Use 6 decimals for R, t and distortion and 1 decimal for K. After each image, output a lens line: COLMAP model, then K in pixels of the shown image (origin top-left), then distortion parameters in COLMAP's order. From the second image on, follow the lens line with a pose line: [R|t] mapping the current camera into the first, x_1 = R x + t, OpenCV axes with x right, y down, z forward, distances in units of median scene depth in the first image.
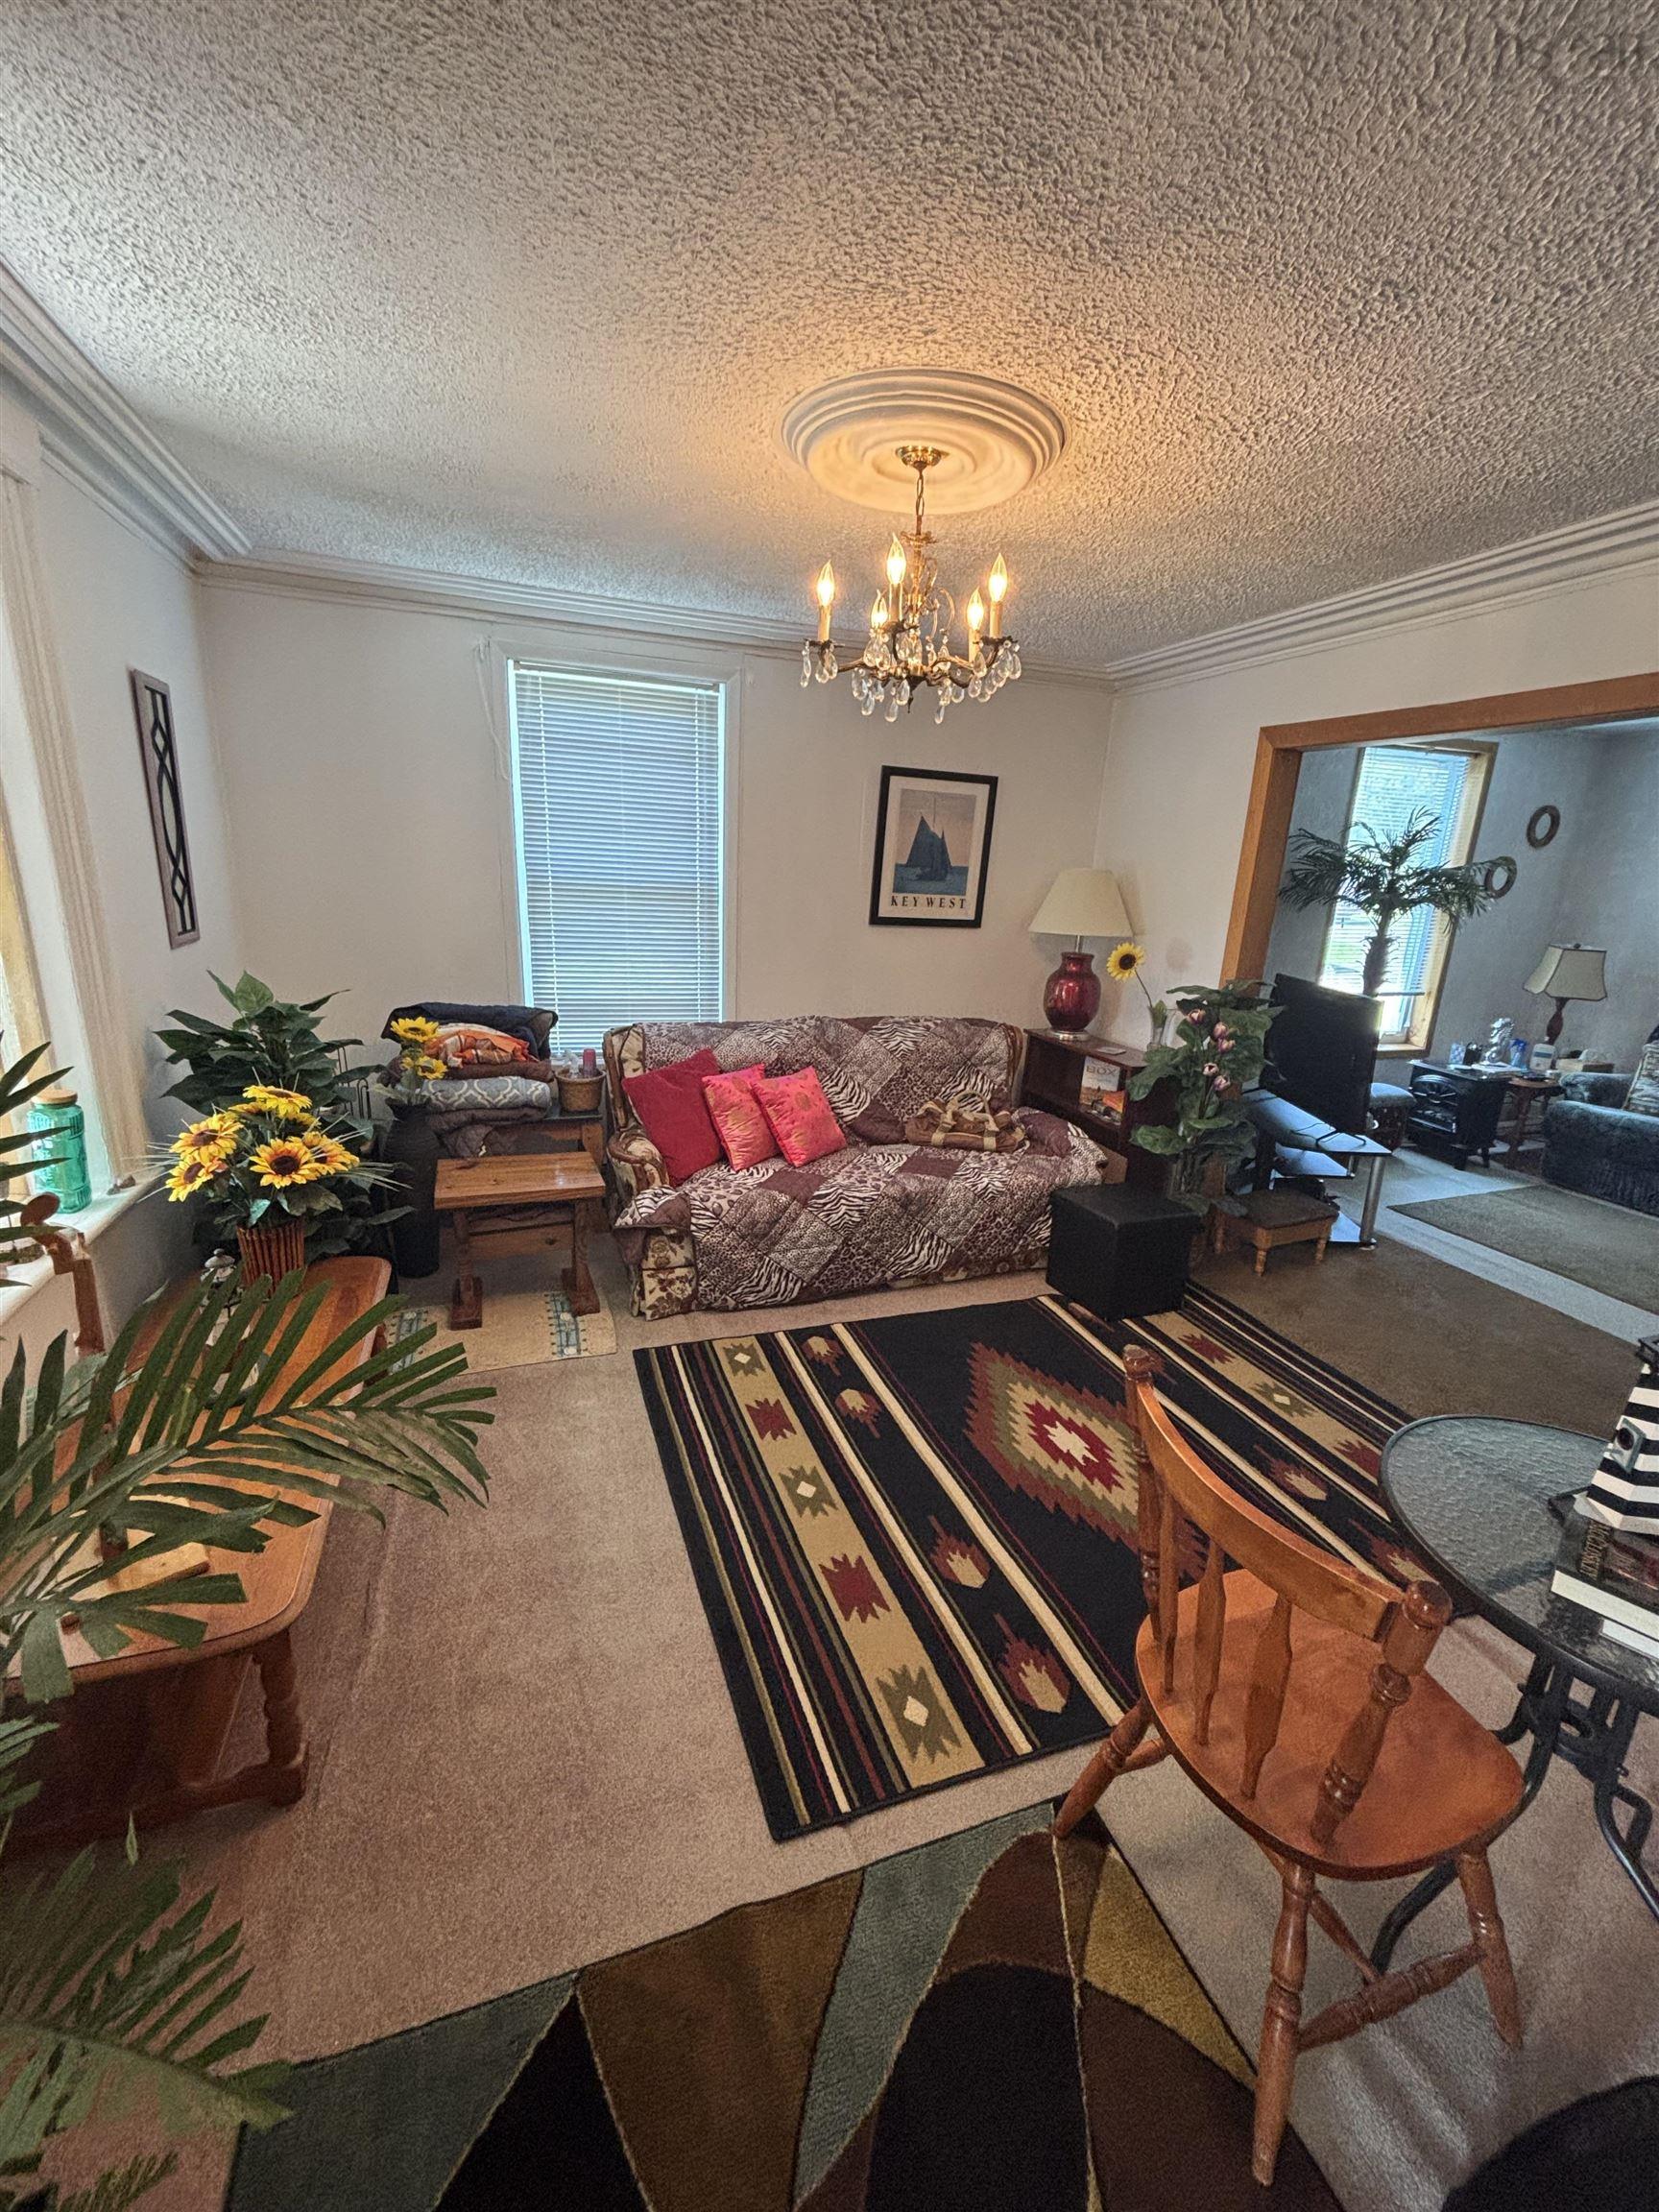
lens RADIAL K [[894.1, 0, 832.3], [0, 894.1, 1102.8], [0, 0, 1]] dist [-0.010479, 0.004178]
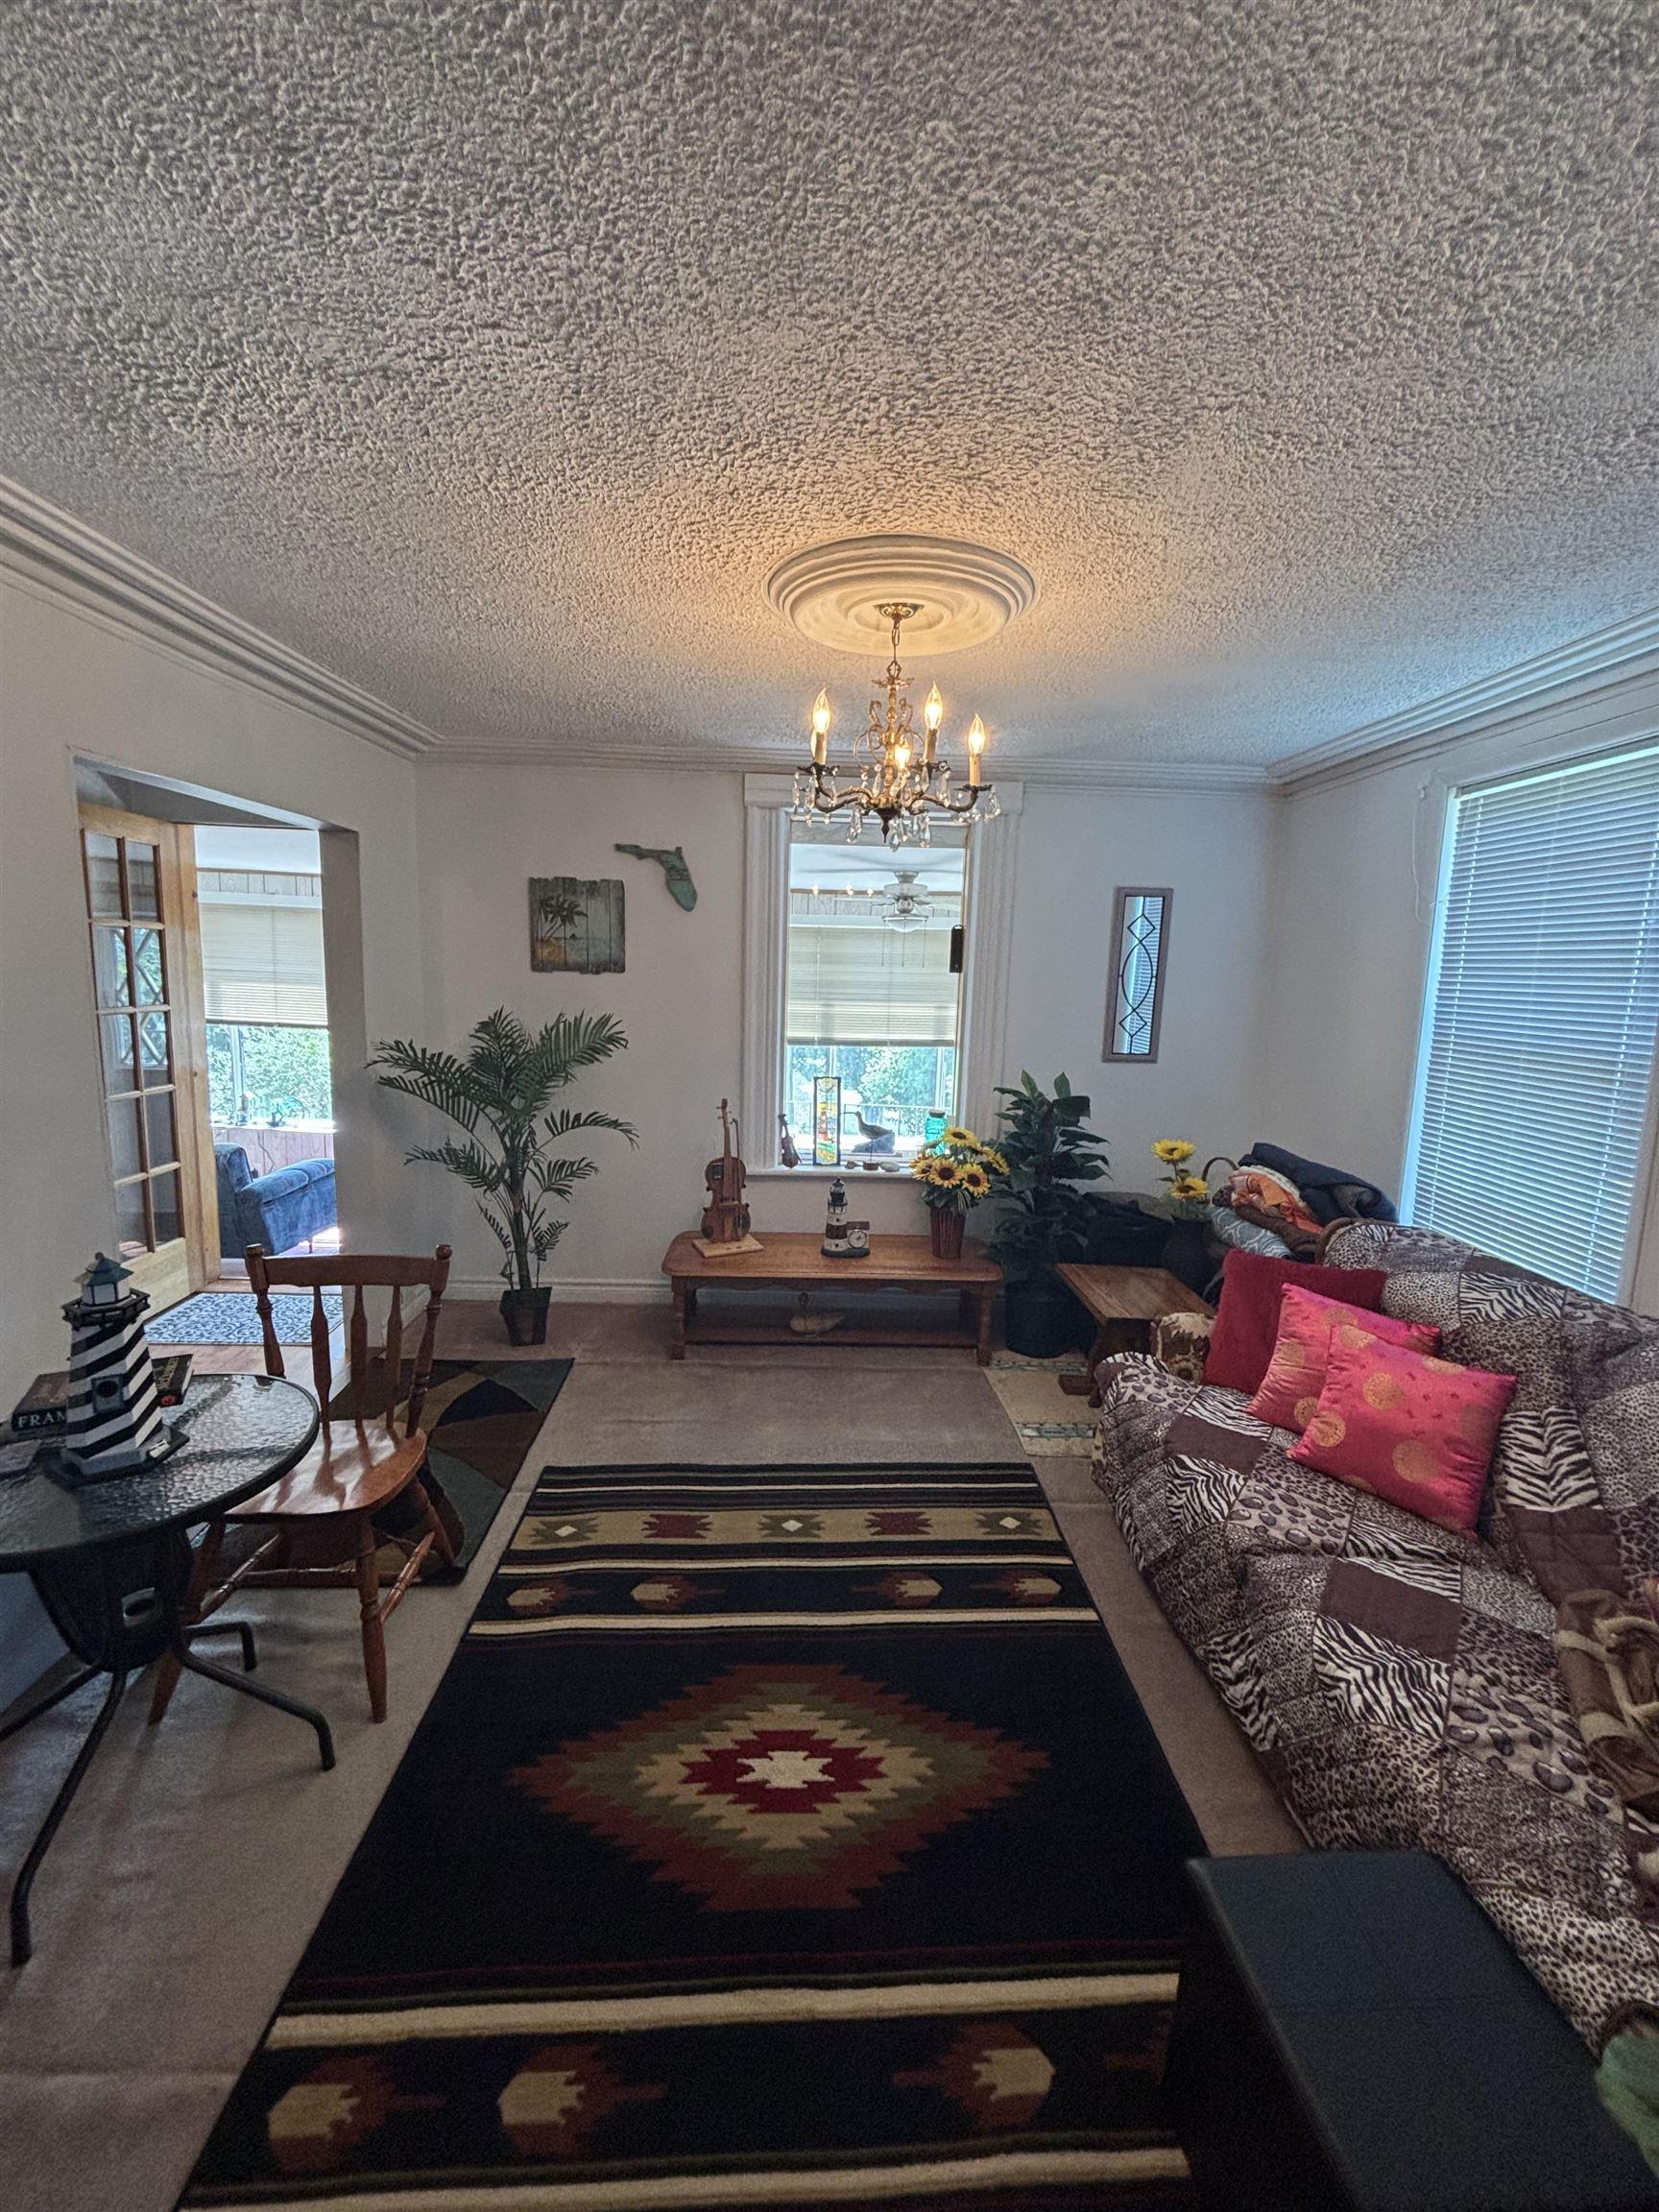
lens RADIAL K [[894.1, 0, 829.6], [0, 894.1, 1097.5], [0, 0, 1]] dist [-0.010479, 0.004178]
pose [[-0.298725, 0.082444, -0.950771, 0.656860], [-0.293996, 0.939859, 0.173869, -0.189646], [0.907926, 0.331462, -0.256521, 0.770460]]
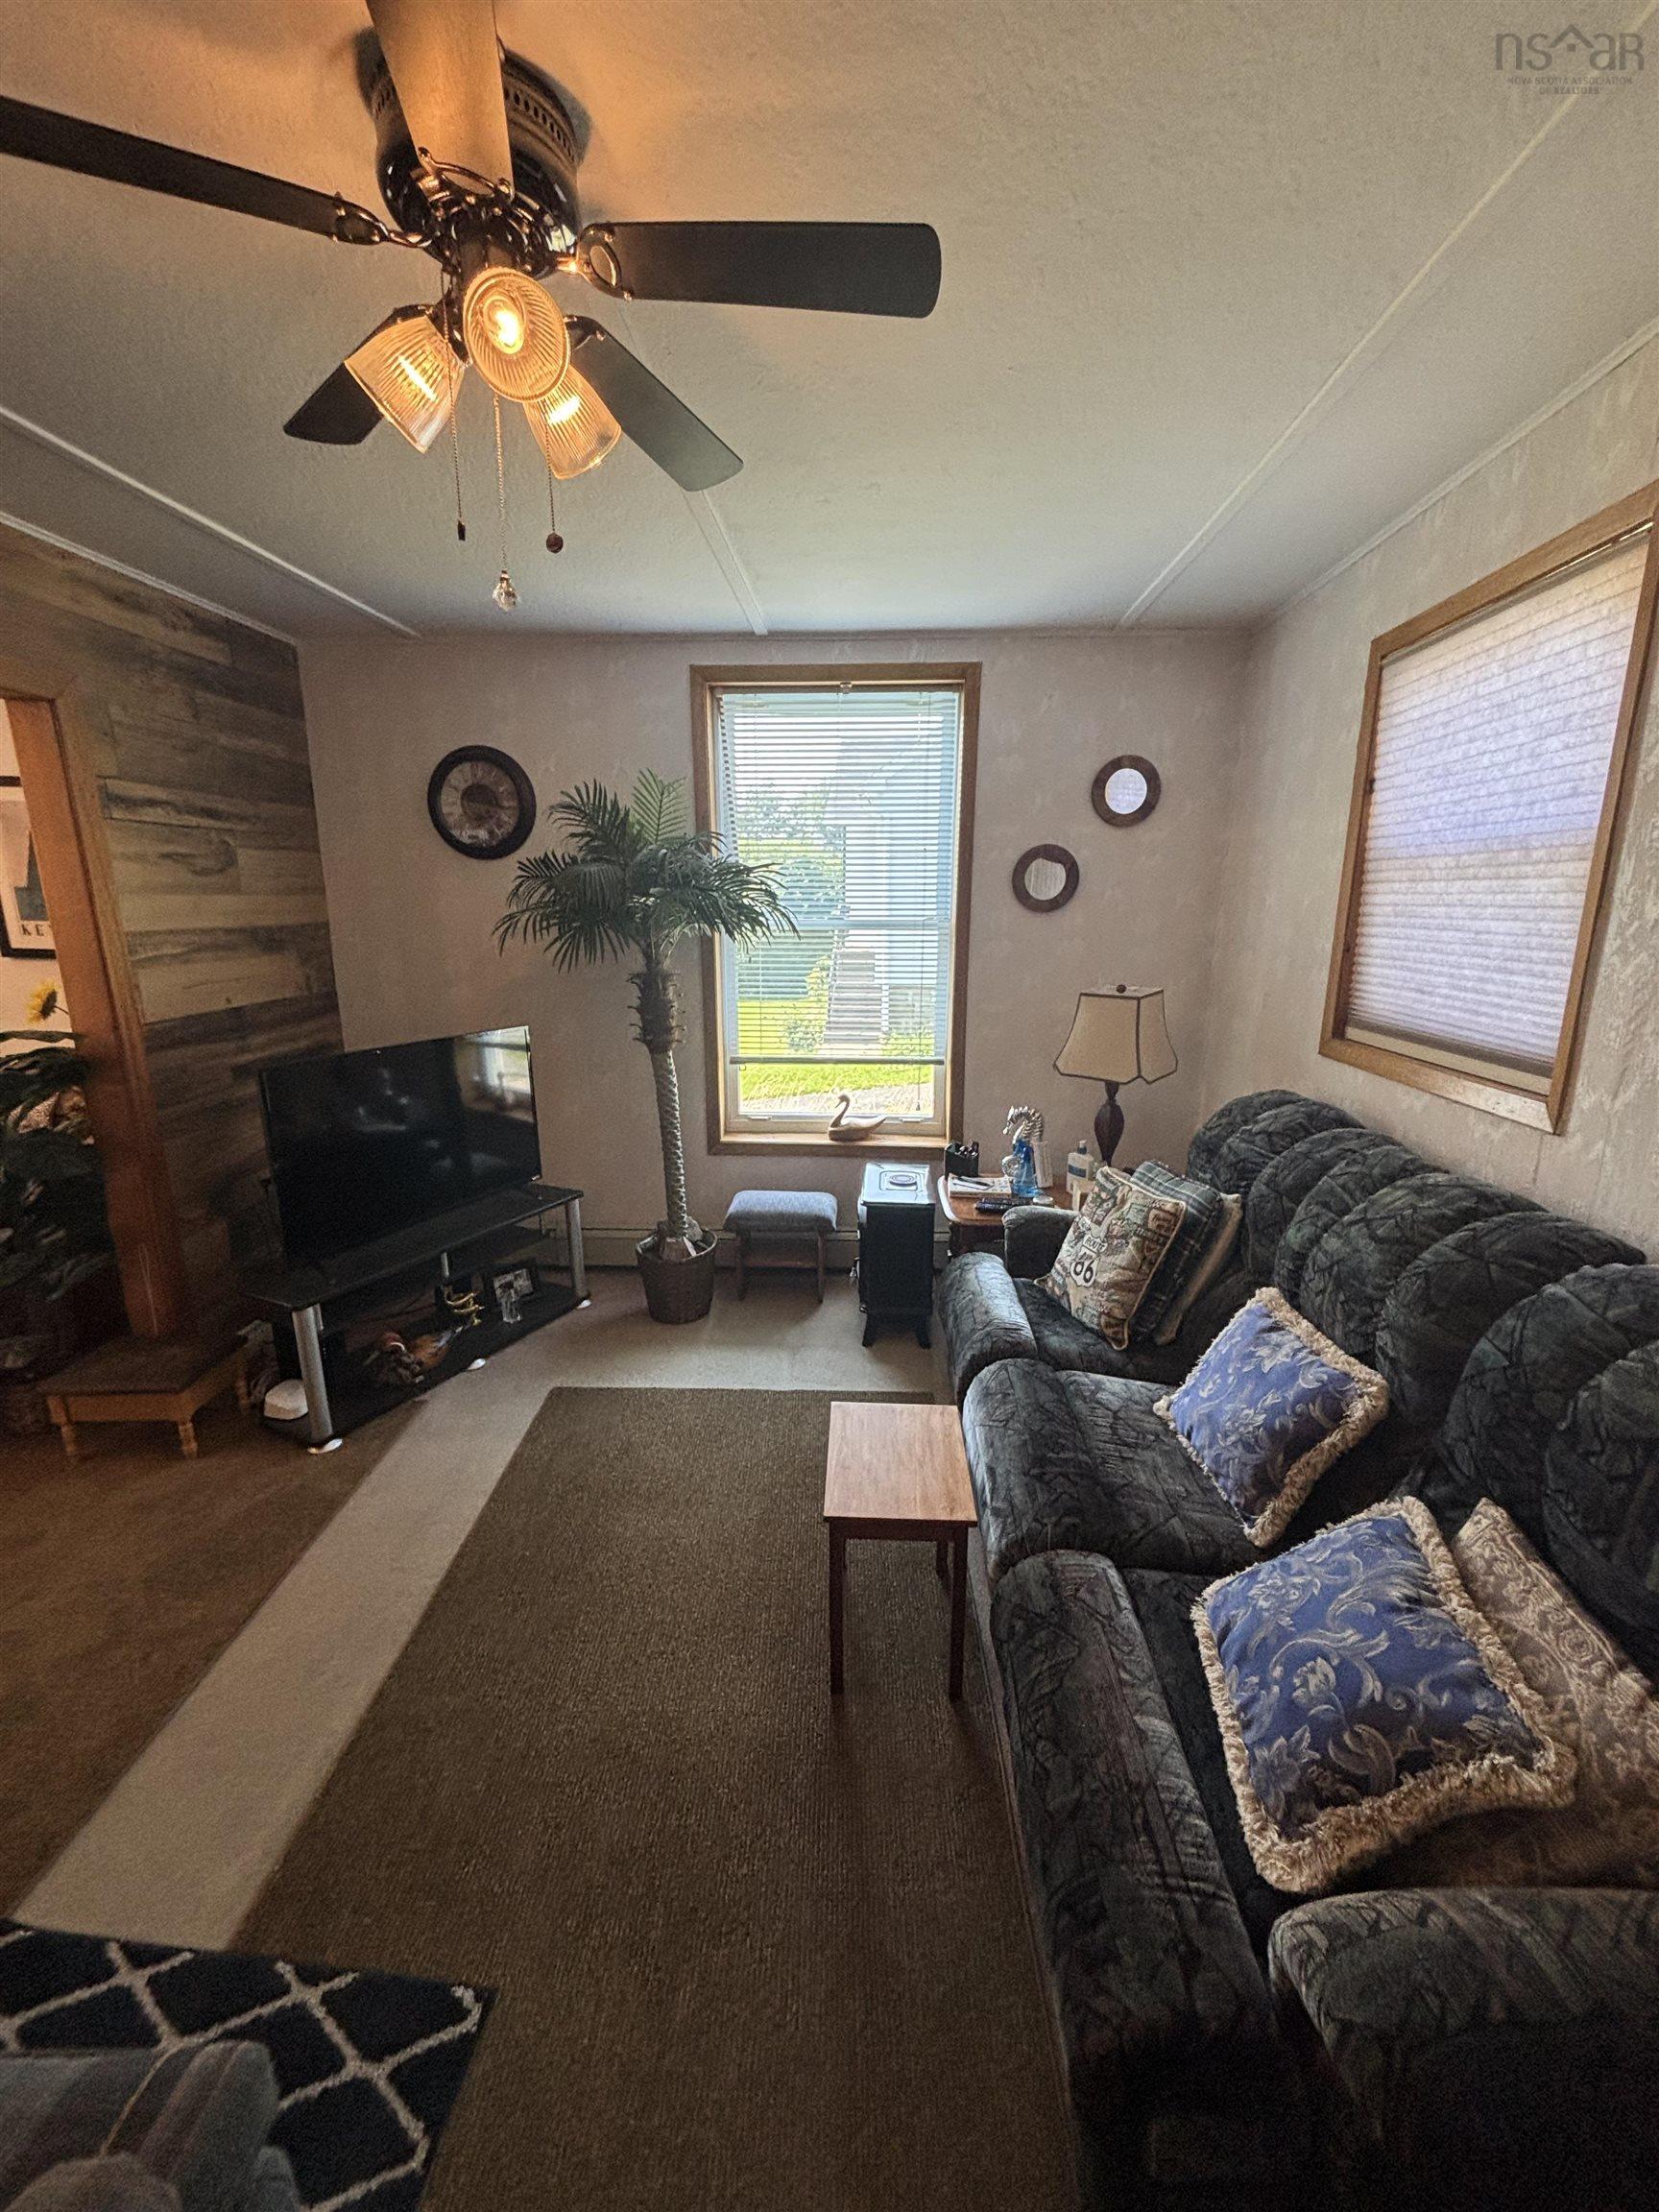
lens RADIAL K [[894.1, 0, 826.1], [0, 894.1, 1107.6], [0, 0, 1]] dist [-0.010479, 0.004178]
pose [[0.927910, 0.052328, -0.369113, 1.345727], [-0.069583, 0.997011, -0.033582, -0.100516], [0.366252, 0.056845, 0.928778, 0.599670]]
